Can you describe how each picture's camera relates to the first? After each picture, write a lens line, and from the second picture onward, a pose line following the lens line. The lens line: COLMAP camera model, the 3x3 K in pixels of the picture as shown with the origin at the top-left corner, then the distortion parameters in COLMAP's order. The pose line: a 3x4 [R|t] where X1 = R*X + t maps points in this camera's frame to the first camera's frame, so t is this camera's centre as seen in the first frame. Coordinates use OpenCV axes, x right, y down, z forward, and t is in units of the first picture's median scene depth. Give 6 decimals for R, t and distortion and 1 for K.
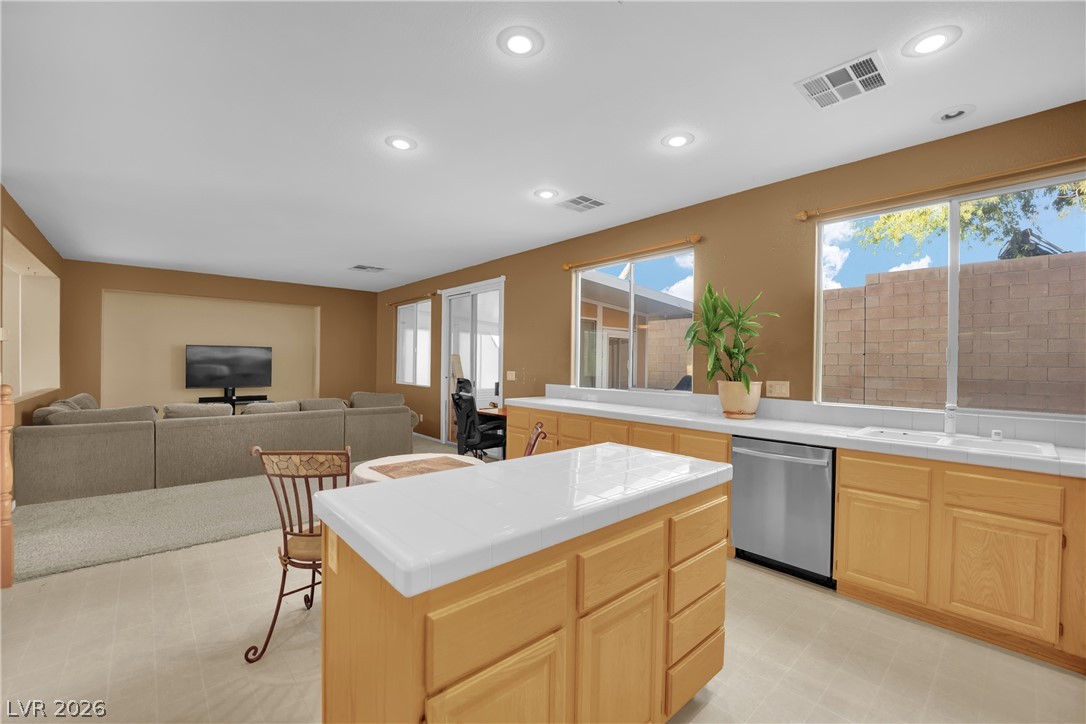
lens RADIAL K [[448.4, 0, 540.1], [0, 448.4, 363.5], [0, 0, 1]] dist [-0.020252, 0.000688]
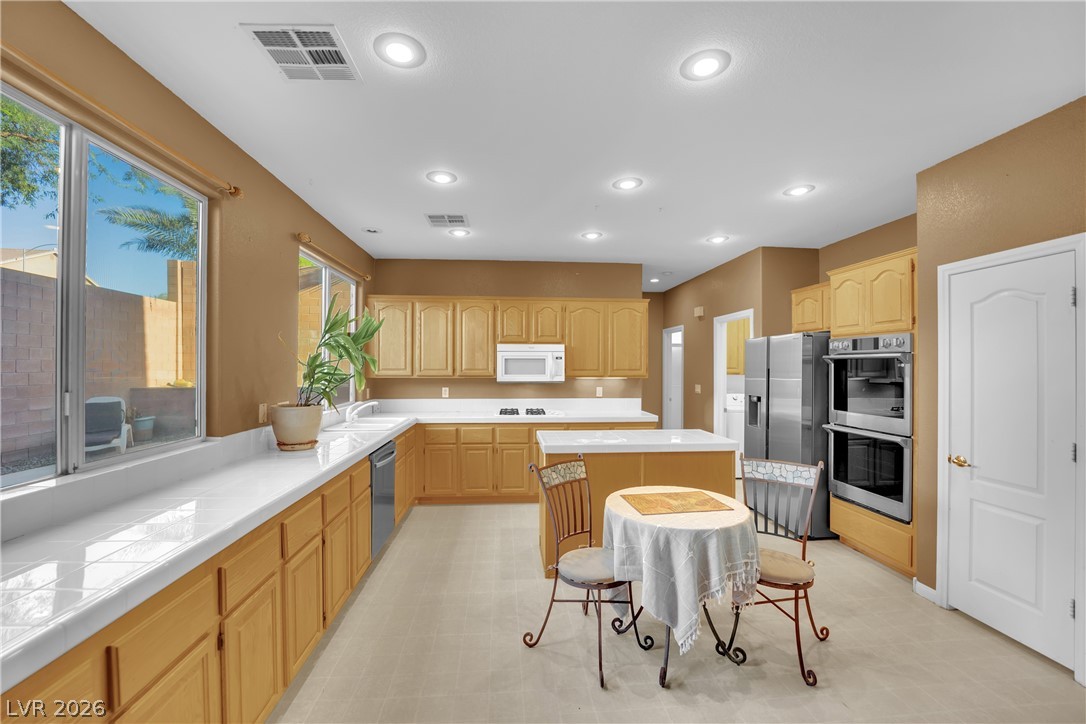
lens RADIAL K [[448.4, 0, 539.4], [0, 448.4, 366.0], [0, 0, 1]] dist [-0.020252, 0.000688]
pose [[-0.795867, -0.012686, 0.605339, -0.396878], [-0.008820, 0.999917, 0.009359, -0.042841], [-0.605408, 0.002110, -0.795913, 1.264693]]
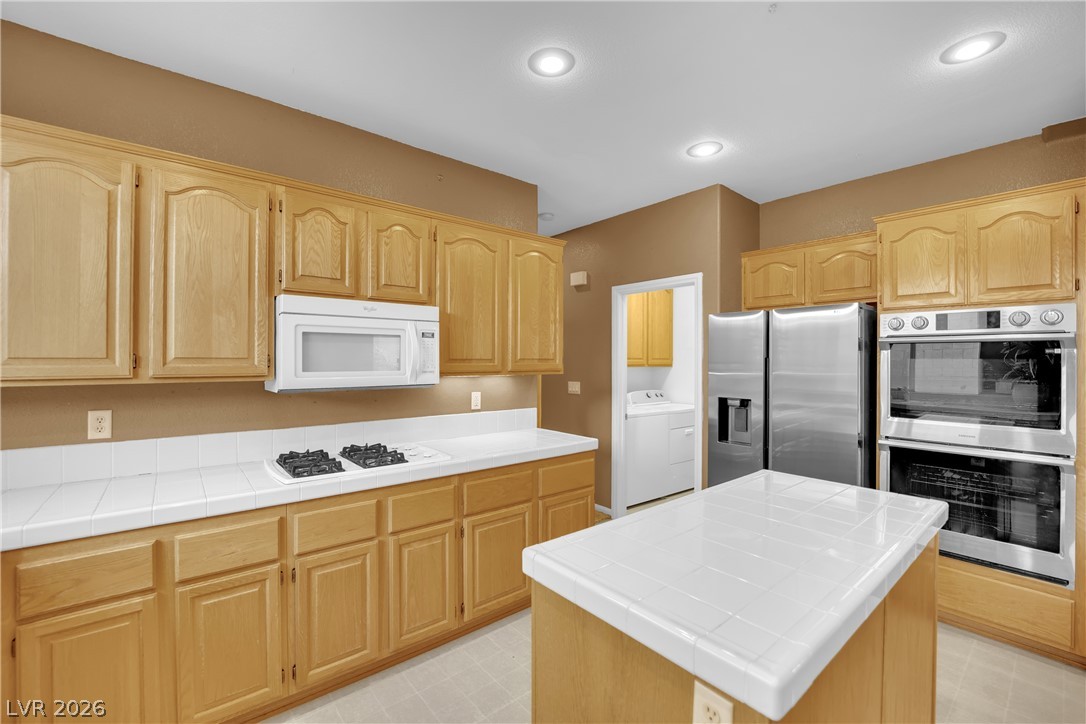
lens RADIAL K [[448.4, 0, 531.8], [0, 448.4, 359.4], [0, 0, 1]] dist [-0.020252, 0.000688]
pose [[-0.998666, -0.014638, 0.049527, 0.187409], [-0.014356, 0.999879, 0.006032, -0.026532], [-0.049610, 0.005313, -0.998755, 0.786818]]
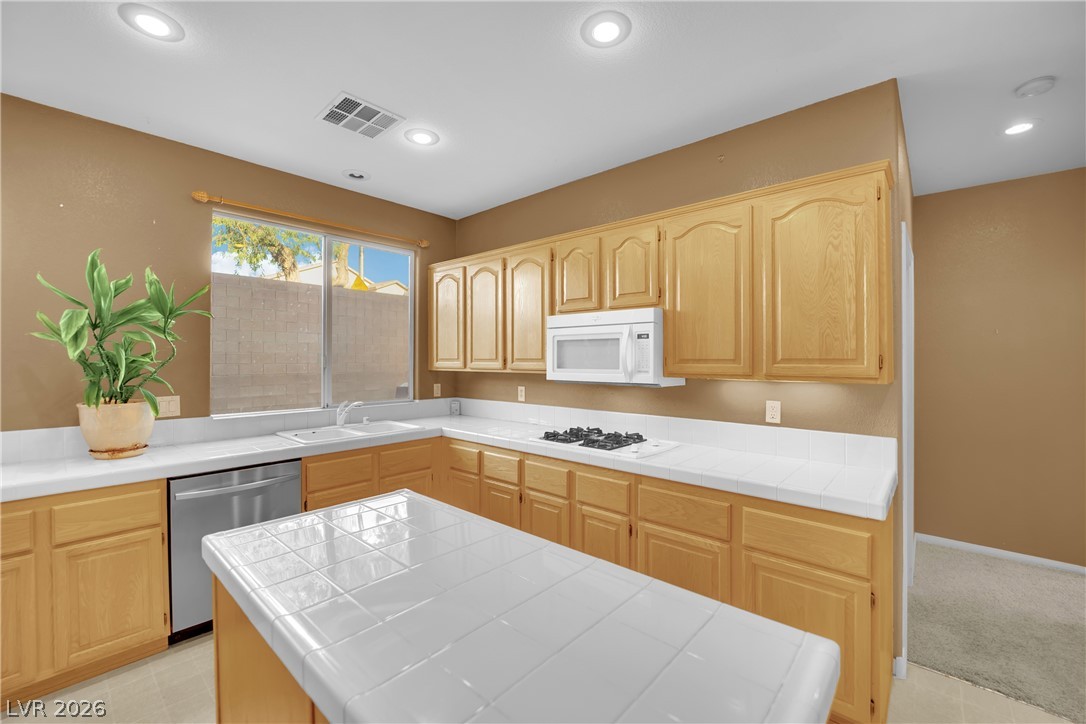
lens RADIAL K [[448.4, 0, 539.3], [0, 448.4, 359.4], [0, 0, 1]] dist [-0.020252, 0.000688]
pose [[-0.108895, -0.011197, 0.993990, -0.264570], [0.001723, 0.999933, 0.011453, -0.028860], [-0.994052, 0.002960, -0.108868, 0.391017]]
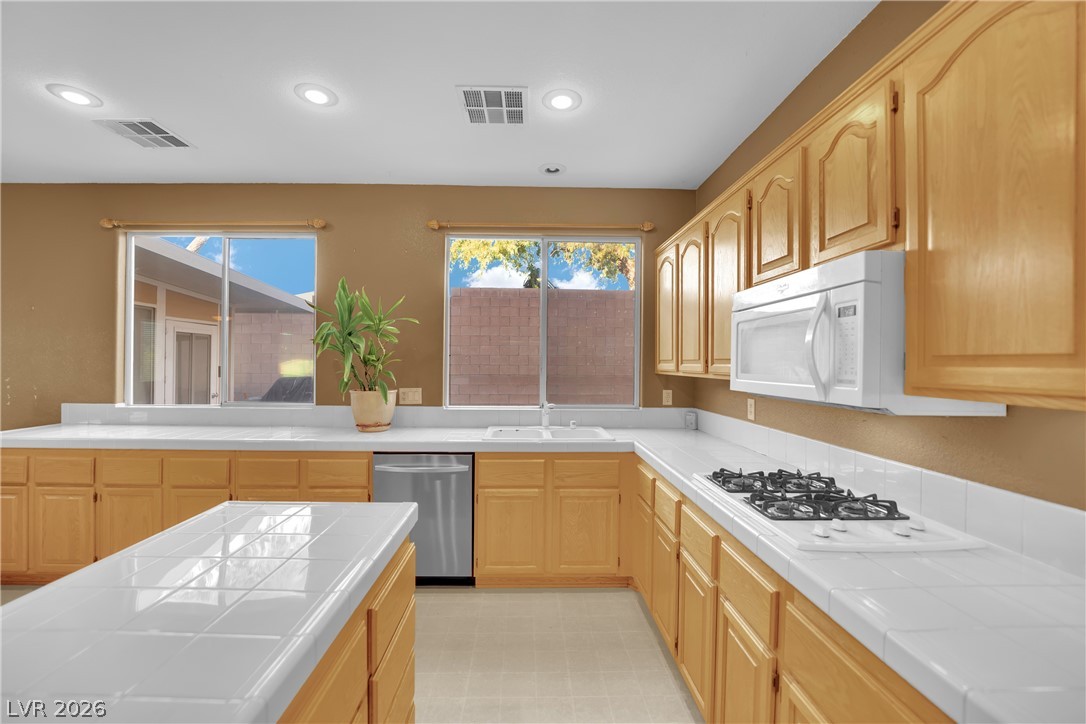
lens RADIAL K [[448.4, 0, 539.5], [0, 448.4, 362.0], [0, 0, 1]] dist [-0.020252, 0.000688]
pose [[0.647909, -0.005632, 0.761697, -0.028846], [0.002108, 0.999982, 0.005601, -0.020163], [-0.761714, -0.002023, 0.647910, 0.132244]]
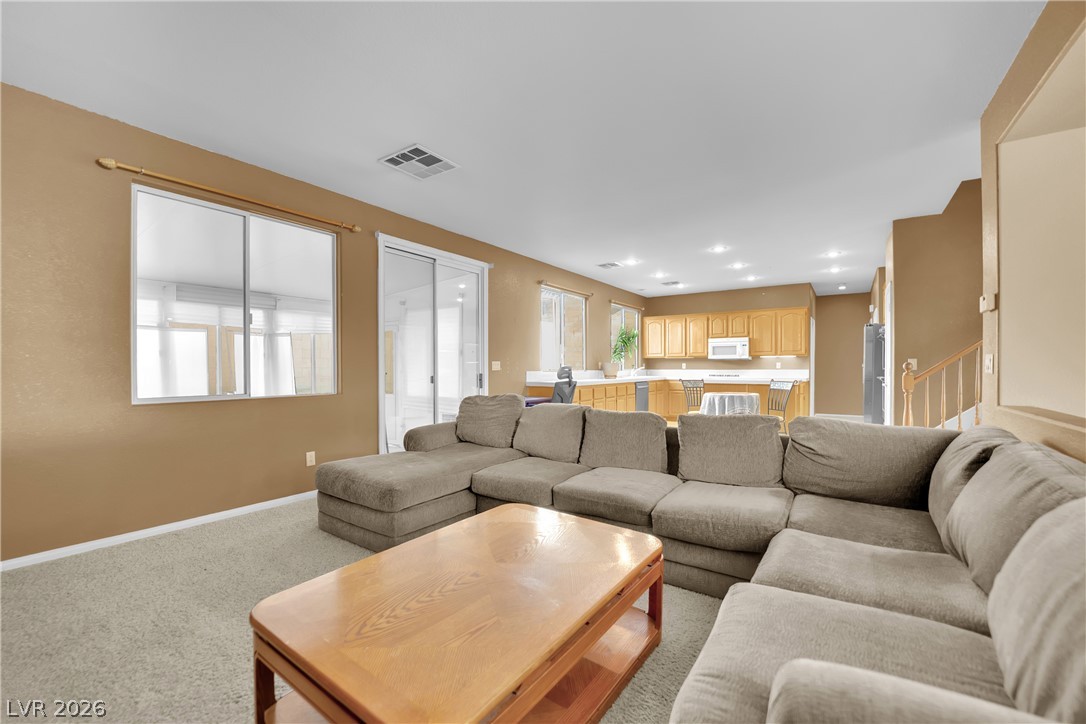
lens RADIAL K [[448.4, 0, 533.7], [0, 448.4, 376.7], [0, 0, 1]] dist [-0.020252, 0.000688]
pose [[-0.229754, -0.030138, 0.972782, -1.650482], [0.005673, 0.999462, 0.032304, 0.028509], [-0.973232, 0.012940, -0.229459, 1.776198]]
